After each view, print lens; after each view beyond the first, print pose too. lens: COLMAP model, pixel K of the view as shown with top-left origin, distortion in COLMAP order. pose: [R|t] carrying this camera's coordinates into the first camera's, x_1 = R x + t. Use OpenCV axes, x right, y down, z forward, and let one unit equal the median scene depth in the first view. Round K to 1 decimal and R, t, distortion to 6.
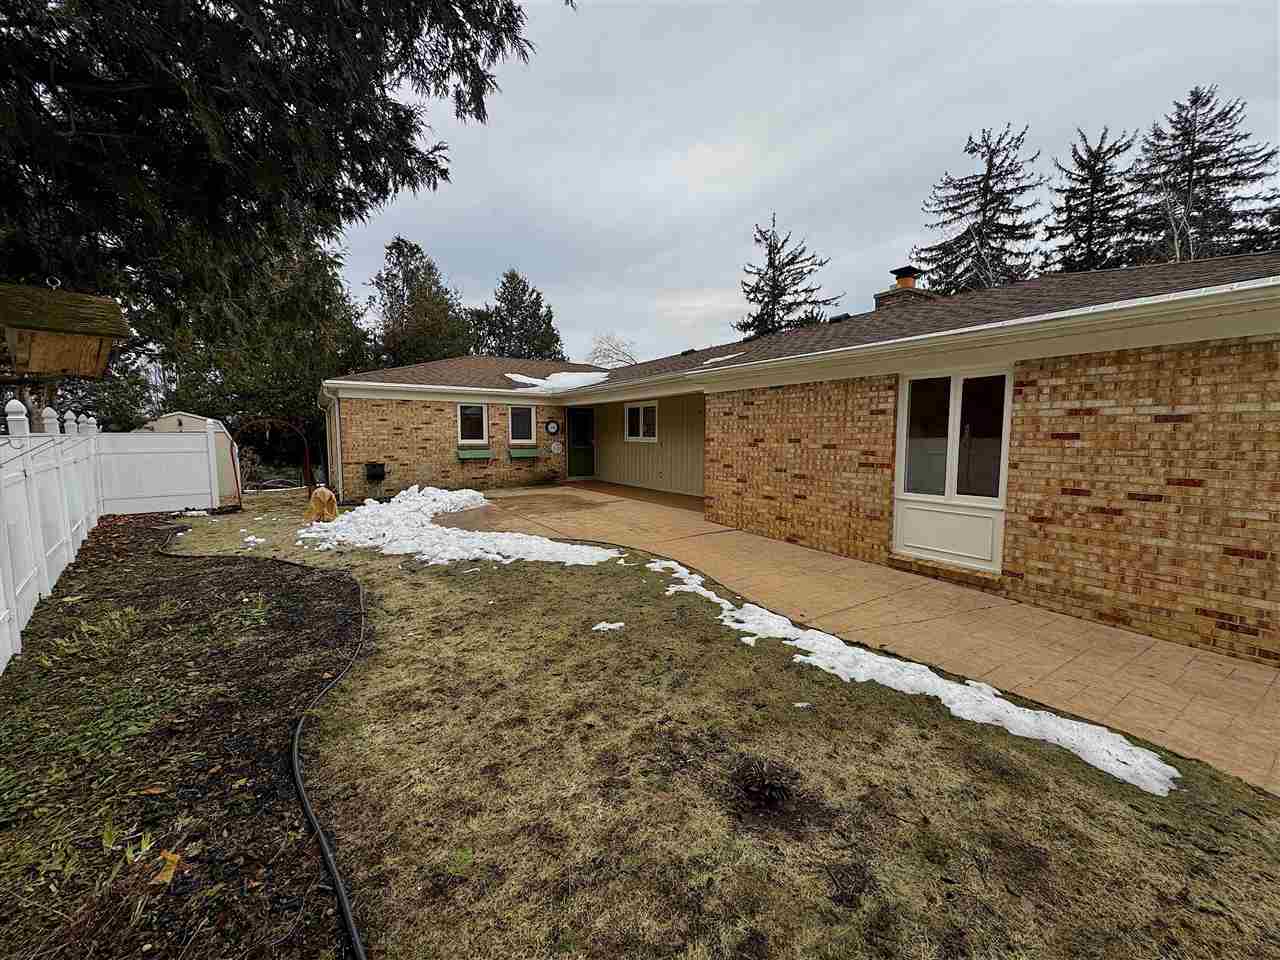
lens RADIAL K [[510.1, 0, 640.2], [0, 510.1, 479.4], [0, 0, 1]] dist [-0.004167, -0.000882]
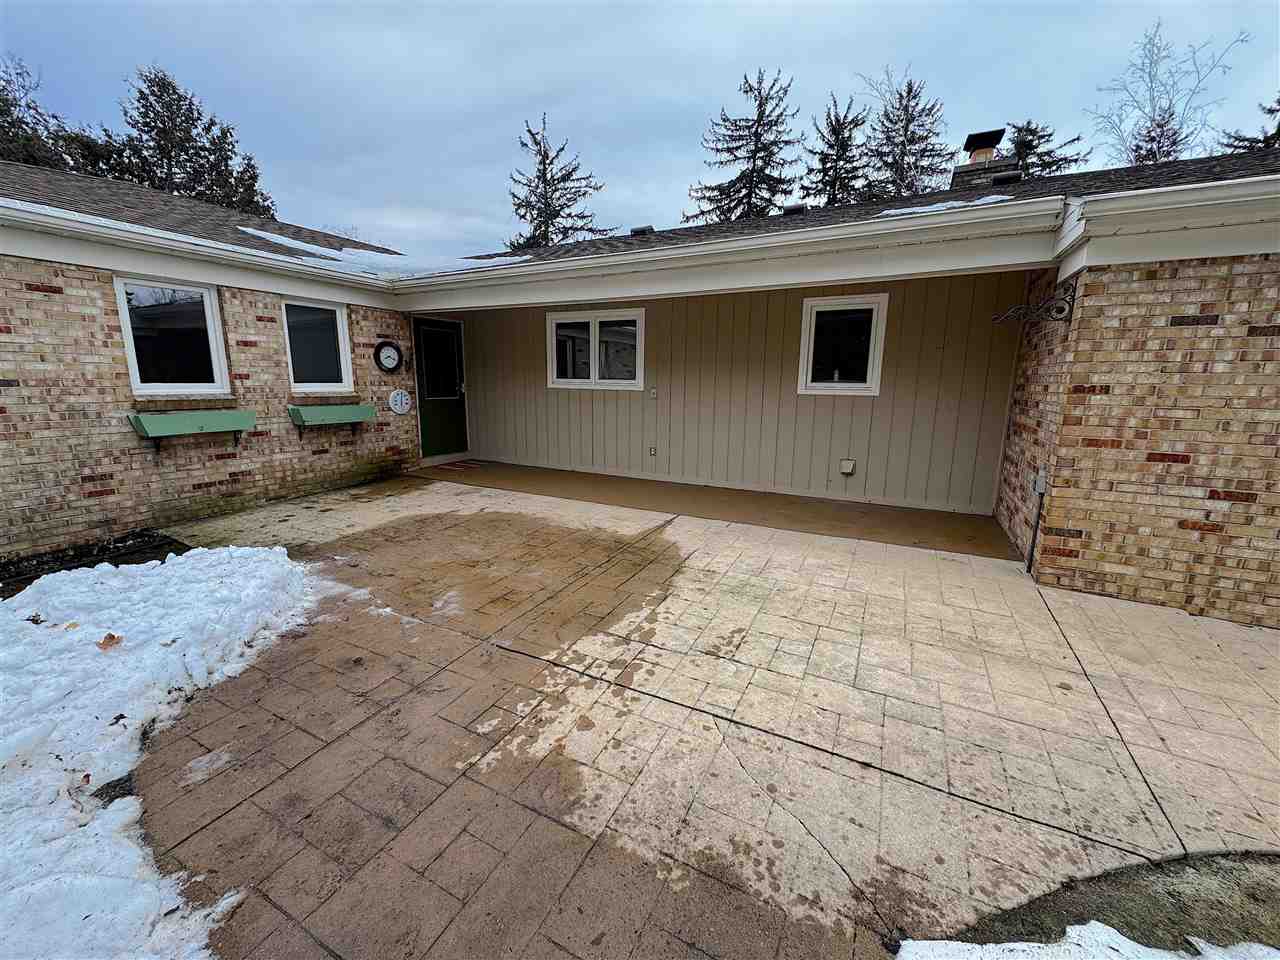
lens RADIAL K [[510.1, 0, 641.4], [0, 510.1, 479.5], [0, 0, 1]] dist [-0.004167, -0.000882]
pose [[0.870944, -0.085639, 0.483863, -0.077318], [0.032741, 0.992621, 0.116750, -0.014180], [-0.490291, -0.085841, 0.867321, 0.177125]]
